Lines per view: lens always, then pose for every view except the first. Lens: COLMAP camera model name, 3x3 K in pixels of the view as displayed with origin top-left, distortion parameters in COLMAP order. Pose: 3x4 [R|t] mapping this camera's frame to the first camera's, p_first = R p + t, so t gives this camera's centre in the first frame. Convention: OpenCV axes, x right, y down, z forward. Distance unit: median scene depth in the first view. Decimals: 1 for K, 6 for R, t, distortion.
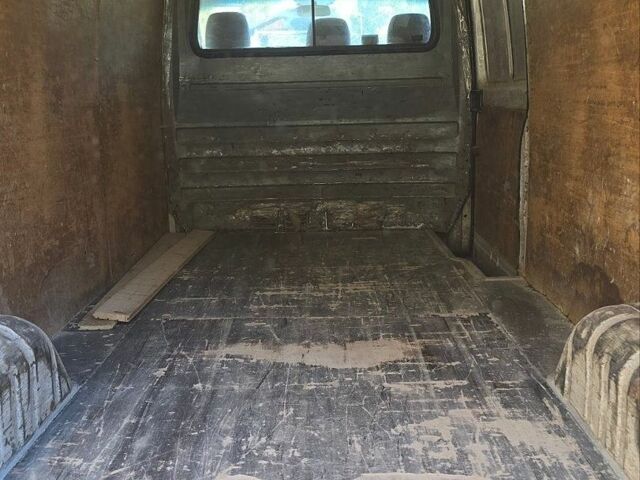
lens RADIAL K [[430.0, 0, 320.0], [0, 430.0, 240.0], [0, 0, 1]] dist [0.046435, -0.036681]
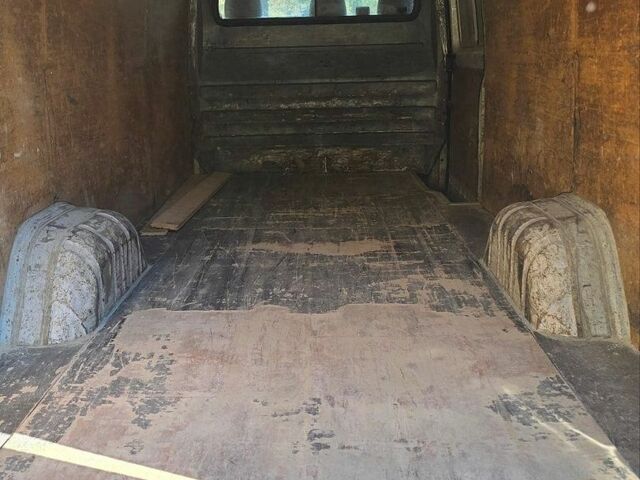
lens RADIAL K [[571.7, 0, 315.9], [0, 571.7, 258.2], [0, 0, 1]] dist [0.087504, -0.119831]
pose [[0.999983, 0.002082, -0.005490, -0.004305], [-0.001992, 0.999865, 0.016295, 0.238520], [0.005523, -0.016284, 0.999852, -0.747711]]
